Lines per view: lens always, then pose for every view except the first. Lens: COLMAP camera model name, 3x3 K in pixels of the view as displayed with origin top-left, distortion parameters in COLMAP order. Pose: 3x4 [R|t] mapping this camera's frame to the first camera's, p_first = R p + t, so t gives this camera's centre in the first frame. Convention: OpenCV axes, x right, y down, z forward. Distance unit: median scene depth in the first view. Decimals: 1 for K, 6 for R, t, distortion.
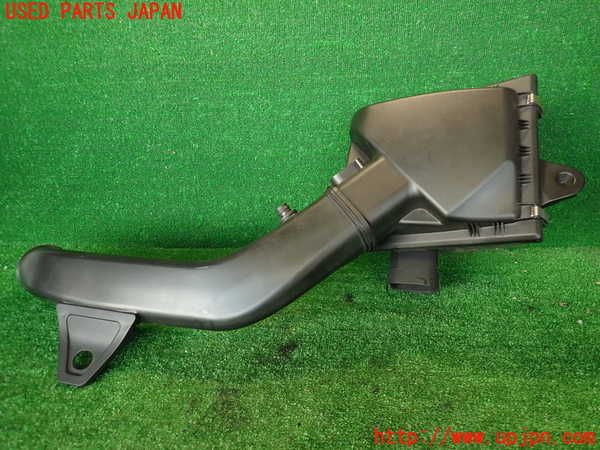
lens RADIAL K [[435.5, 0, 300.0], [0, 435.5, 225.0], [0, 0, 1]] dist [0.011786, 0.005588]
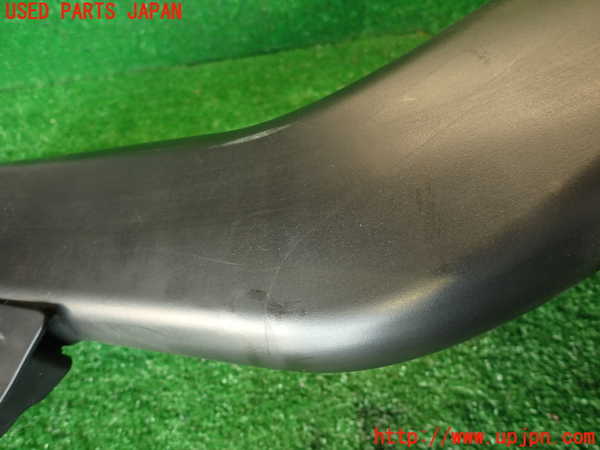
lens RADIAL K [[435.5, 0, 300.0], [0, 435.5, 225.0], [0, 0, 1]] dist [0.011786, 0.005588]
pose [[0.982516, -0.092090, -0.161808, -0.120799], [0.163859, 0.840338, 0.516704, -0.058477], [0.088390, -0.534183, 0.840735, 0.550828]]
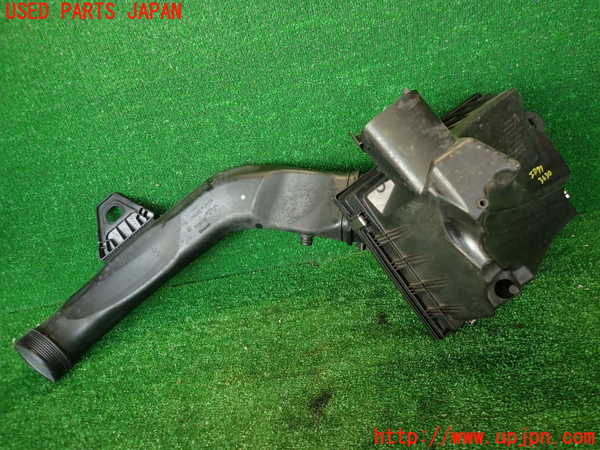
lens RADIAL K [[435.5, 0, 300.0], [0, 435.5, 225.0], [0, 0, 1]] dist [0.011786, 0.005588]
pose [[0.978979, -0.188816, -0.077125, 0.058367], [0.194126, 0.978593, 0.068342, -0.110421], [0.062570, -0.081877, 0.994676, 0.155102]]
